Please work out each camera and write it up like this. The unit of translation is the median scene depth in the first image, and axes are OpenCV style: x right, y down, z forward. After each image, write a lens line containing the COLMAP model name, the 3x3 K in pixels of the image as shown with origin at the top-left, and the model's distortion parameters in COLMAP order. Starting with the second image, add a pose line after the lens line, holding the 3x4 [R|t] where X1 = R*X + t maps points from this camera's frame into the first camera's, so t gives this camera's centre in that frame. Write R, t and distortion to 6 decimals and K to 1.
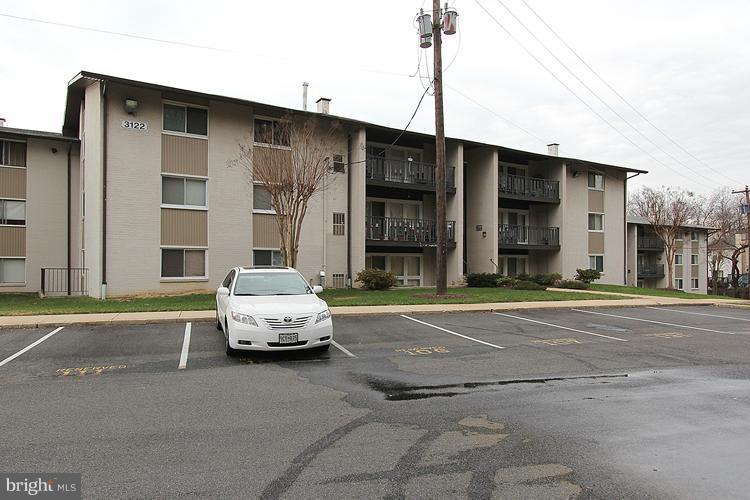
lens RADIAL K [[597.6, 0, 368.9], [0, 597.6, 251.1], [0, 0, 1]] dist [0.035340, -0.014157]
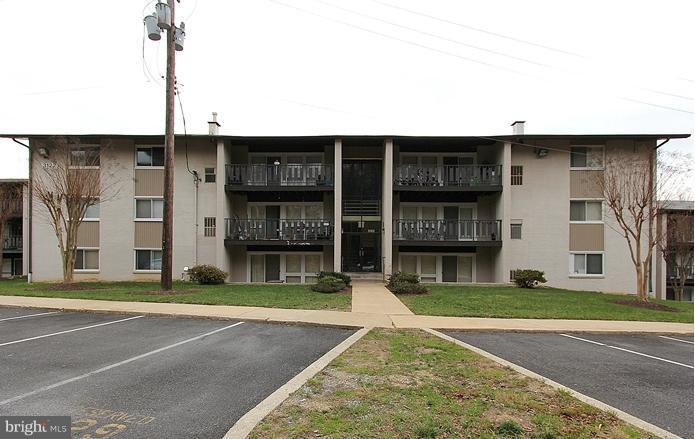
lens RADIAL K [[420.2, 0, 357.9], [0, 420.2, 258.8], [0, 0, 1]] dist [0.008089, 0.001087]
pose [[0.781106, 0.001463, -0.624397, 0.595769], [0.005694, 0.999939, 0.009465, 0.009502], [0.624372, -0.010948, 0.781050, 0.464843]]
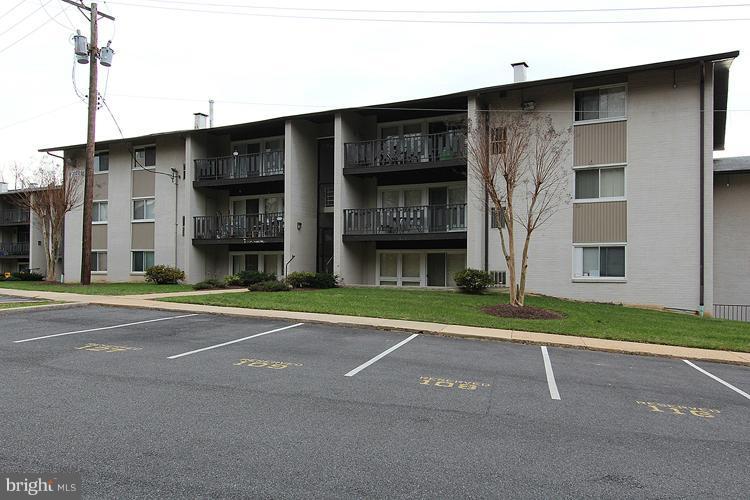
lens RADIAL K [[597.6, 0, 353.3], [0, 597.6, 244.0], [0, 0, 1]] dist [0.035340, -0.014157]
pose [[0.415483, -0.028044, -0.909169, 0.938765], [0.019456, 0.999570, -0.021941, 0.016055], [0.909393, -0.008573, 0.415849, 0.707784]]
